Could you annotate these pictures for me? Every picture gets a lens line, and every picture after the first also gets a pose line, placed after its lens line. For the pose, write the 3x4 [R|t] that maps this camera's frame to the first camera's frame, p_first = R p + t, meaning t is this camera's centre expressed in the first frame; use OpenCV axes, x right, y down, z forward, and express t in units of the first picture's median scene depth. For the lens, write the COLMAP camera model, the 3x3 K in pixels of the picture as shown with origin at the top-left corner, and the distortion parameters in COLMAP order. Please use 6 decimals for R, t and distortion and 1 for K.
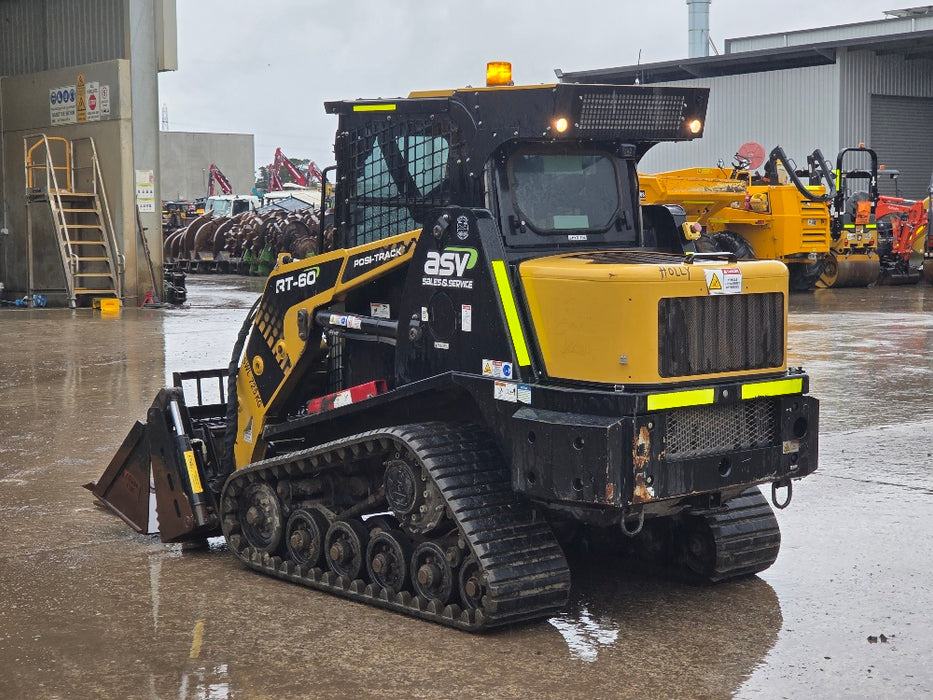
lens RADIAL K [[1708.2, 0, 466.5], [0, 1708.2, 350.0], [0, 0, 1]] dist [-0.174657, 1.720747]
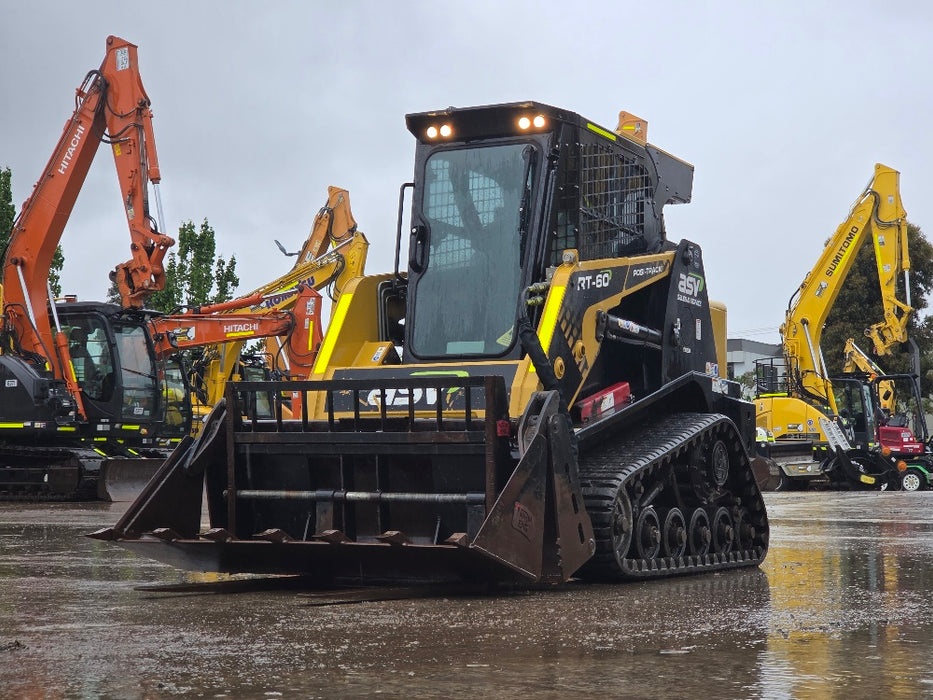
lens RADIAL K [[1683.8, 0, 467.9], [0, 1683.8, 334.6], [0, 0, 1]] dist [0.099097, 0.157515]
pose [[-0.379309, 0.092848, 0.920600, -1.069110], [0.078056, 0.994617, -0.068152, 0.056234], [-0.921972, 0.046008, -0.384515, 1.603831]]
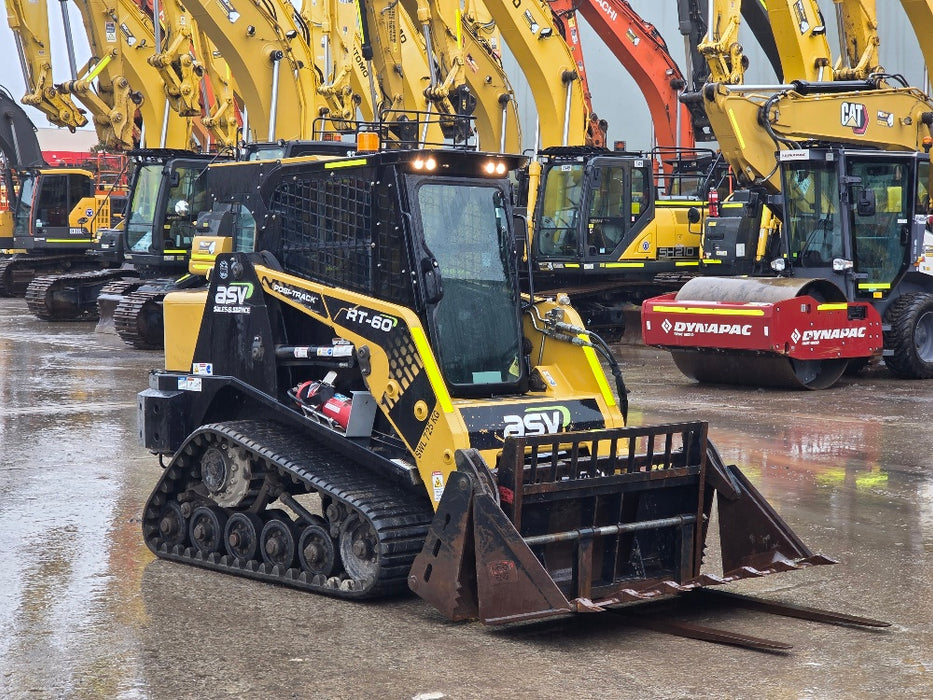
lens RADIAL K [[1700.5, 0, 466.5], [0, 1700.5, 350.0], [0, 0, 1]] dist [-0.038025, 0.381964]
pose [[-0.996041, 0.015114, -0.087595, 0.059566], [0.002823, 0.990320, 0.138776, -0.197172], [0.088845, 0.137979, -0.986442, 2.374582]]
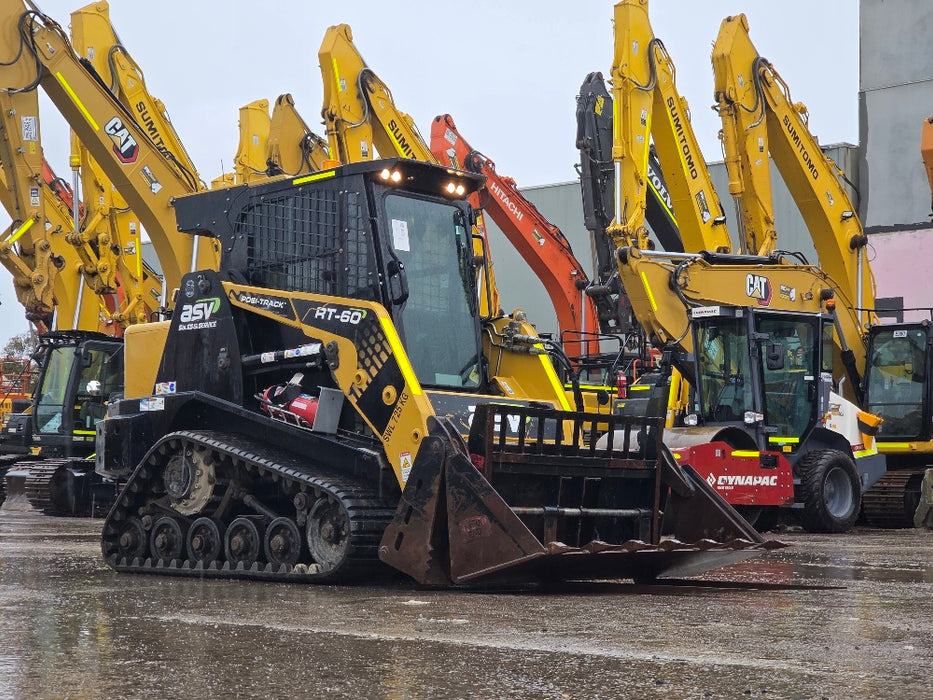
lens RADIAL K [[1708.2, 0, 466.5], [0, 1708.2, 350.0], [0, 0, 1]] dist [-0.174657, 1.720747]
pose [[-0.988545, -0.008080, -0.150707, 0.115944], [-0.007505, 0.999962, -0.004381, -0.026600], [0.150737, -0.003200, -0.988569, 2.428387]]
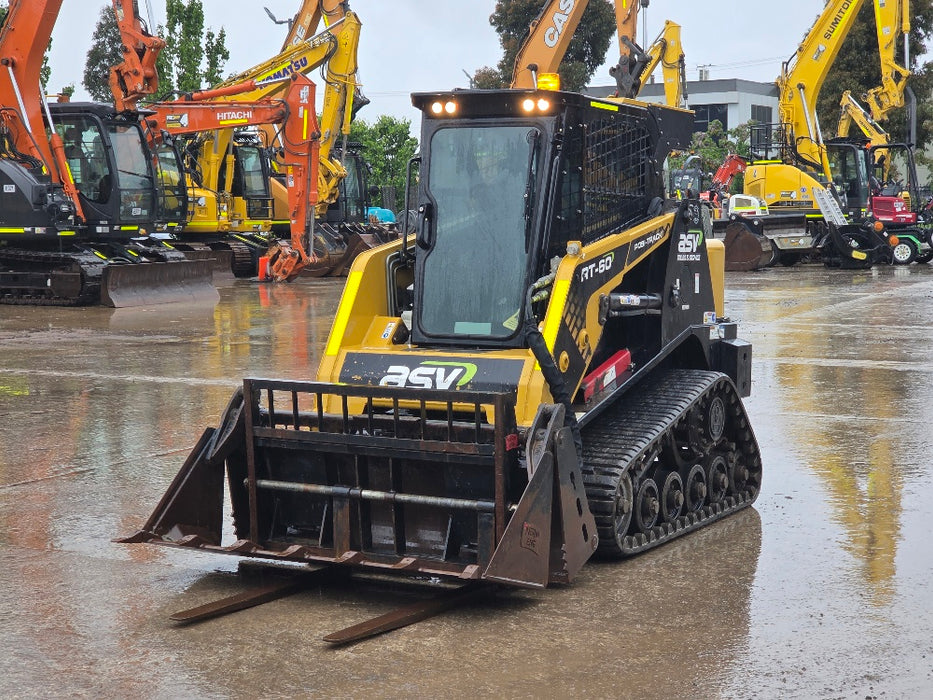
lens RADIAL K [[1683.8, 0, 467.9], [0, 1683.8, 334.6], [0, 0, 1]] dist [0.099097, 0.157515]
pose [[-0.382920, -0.046929, 0.922589, -1.105198], [0.086803, 0.992462, 0.086511, -0.104637], [-0.919694, 0.113210, -0.375960, 1.614439]]
